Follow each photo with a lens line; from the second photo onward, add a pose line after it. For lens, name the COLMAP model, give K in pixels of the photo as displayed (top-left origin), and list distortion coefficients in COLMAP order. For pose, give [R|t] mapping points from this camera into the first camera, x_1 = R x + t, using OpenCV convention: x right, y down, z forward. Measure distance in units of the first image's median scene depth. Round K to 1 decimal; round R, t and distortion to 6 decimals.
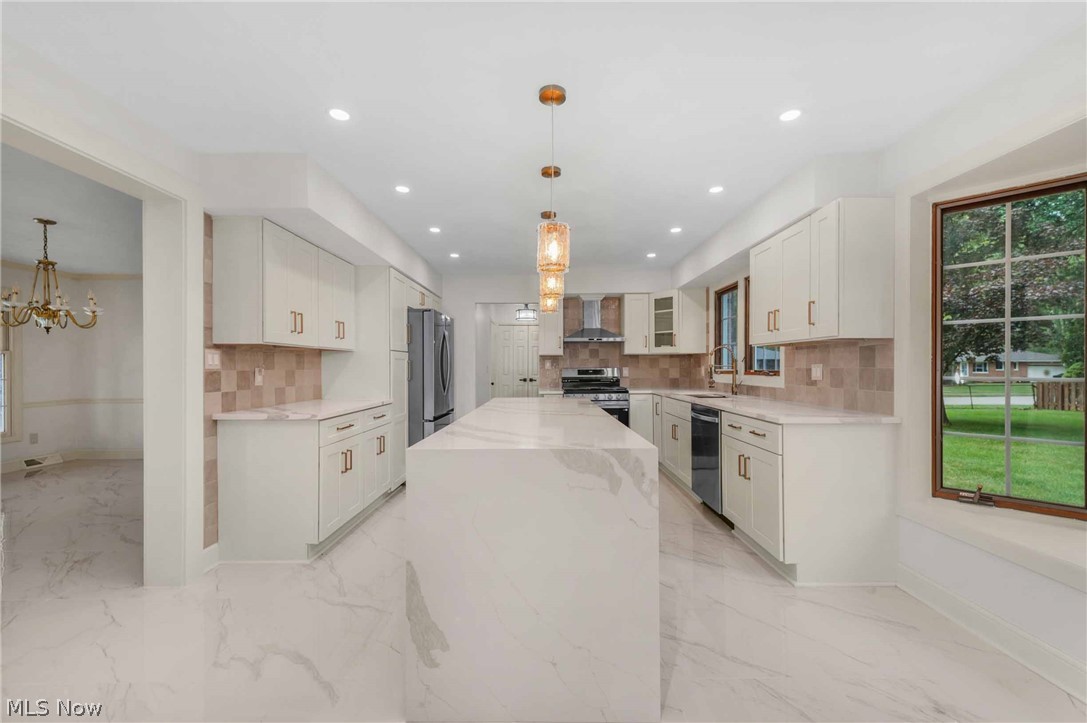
lens RADIAL K [[428.6, 0, 547.0], [0, 428.6, 365.0], [0, 0, 1]] dist [-0.000230, 0.000033]
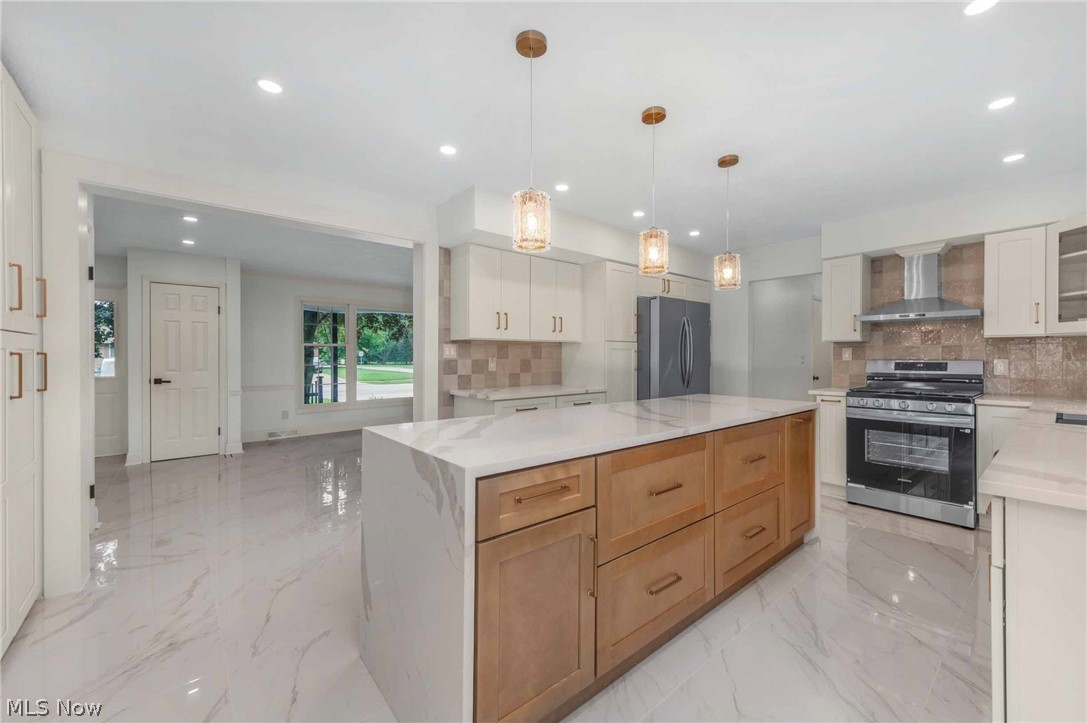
lens RADIAL K [[428.6, 0, 547.3], [0, 428.6, 357.9], [0, 0, 1]] dist [-0.000230, 0.000033]
pose [[0.654273, 0.006819, -0.756228, 0.424557], [0.000261, 0.999957, 0.009243, -0.003758], [0.756259, -0.006245, 0.654243, 0.282491]]
